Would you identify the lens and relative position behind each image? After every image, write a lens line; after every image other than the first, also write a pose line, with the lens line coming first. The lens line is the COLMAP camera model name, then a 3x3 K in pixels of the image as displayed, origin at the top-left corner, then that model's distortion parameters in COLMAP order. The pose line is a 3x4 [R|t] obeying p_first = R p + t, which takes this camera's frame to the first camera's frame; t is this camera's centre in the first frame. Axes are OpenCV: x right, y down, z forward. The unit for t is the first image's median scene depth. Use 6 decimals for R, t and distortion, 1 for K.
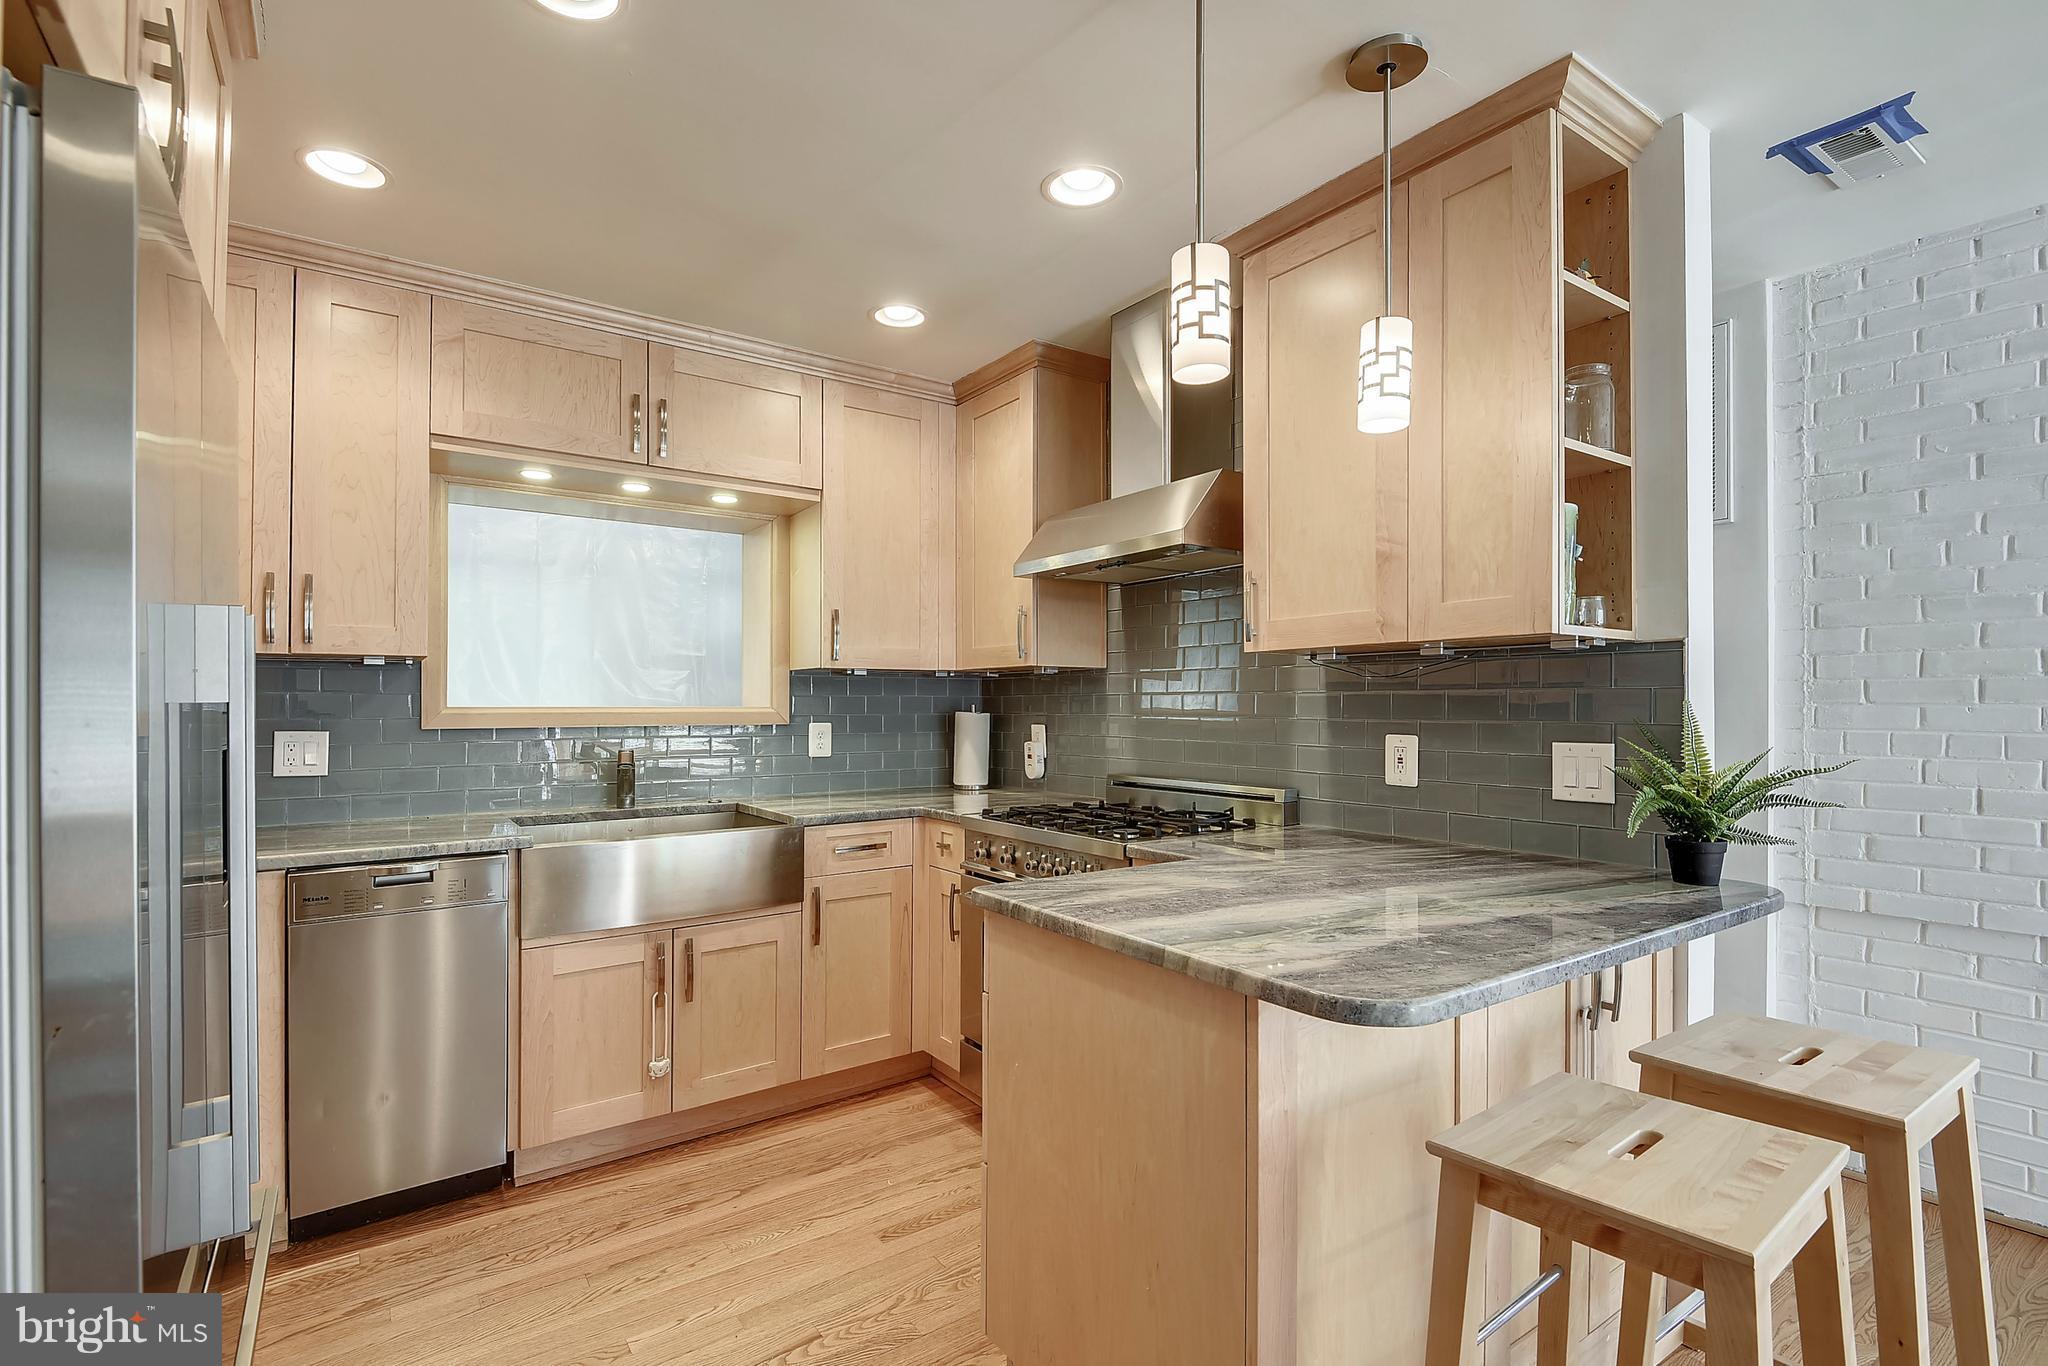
lens RADIAL K [[940.5, 0, 1013.7], [0, 940.5, 672.8], [0, 0, 1]] dist [0.094062, -0.080903]
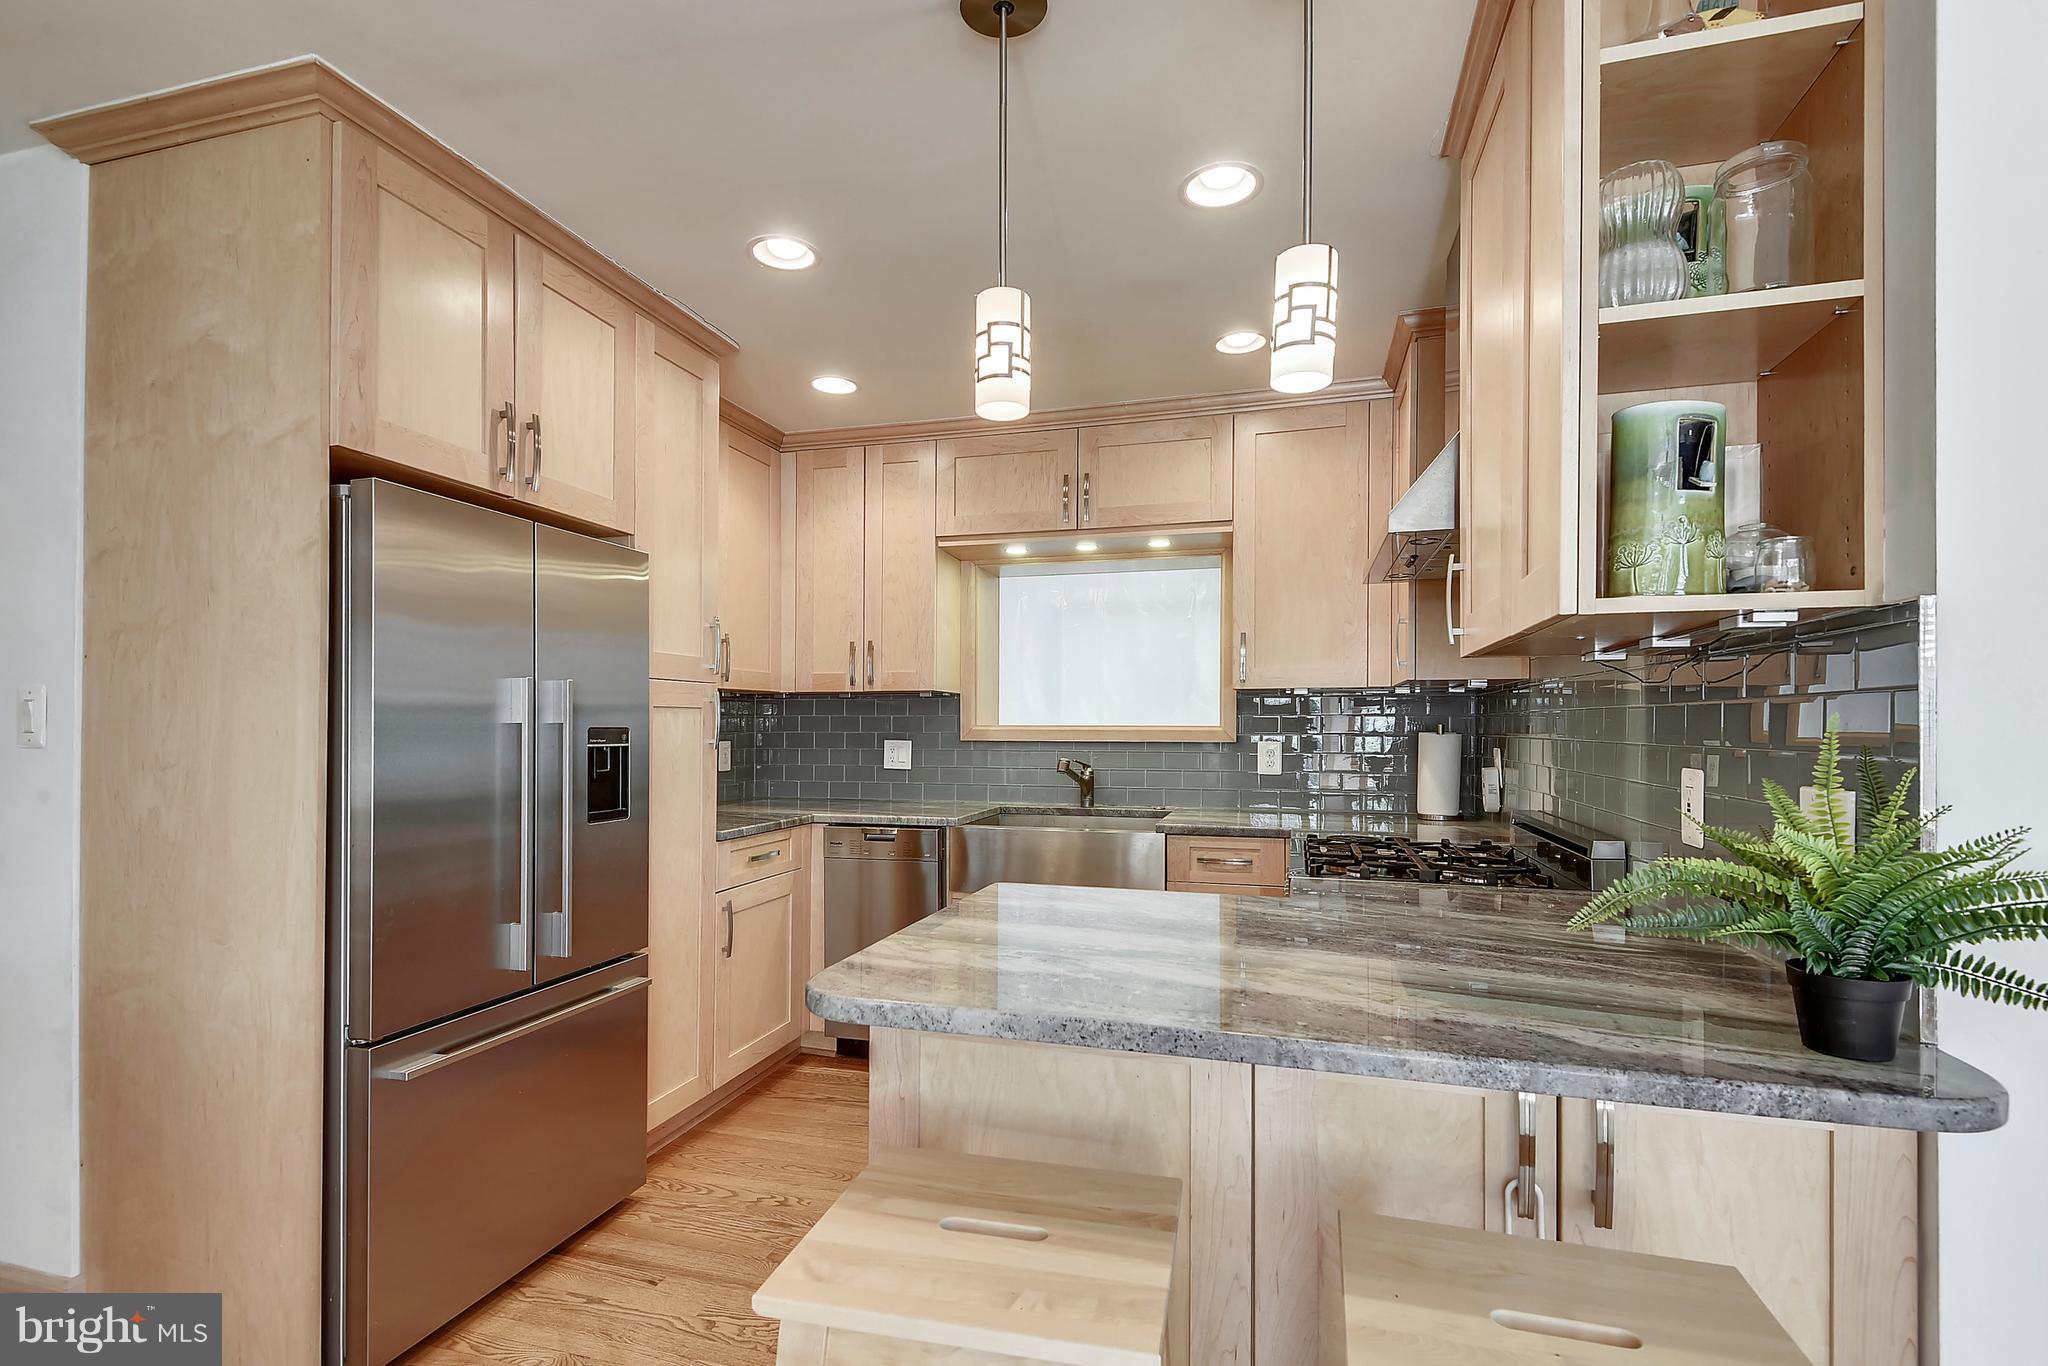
lens RADIAL K [[954.0, 0, 1045.9], [0, 954.0, 691.4], [0, 0, 1]] dist [0.002629, -0.012189]
pose [[0.622786, -0.026494, -0.781943, 0.585640], [0.026282, 0.999571, -0.012936, 0.007436], [0.781951, -0.012495, 0.623215, 0.213468]]
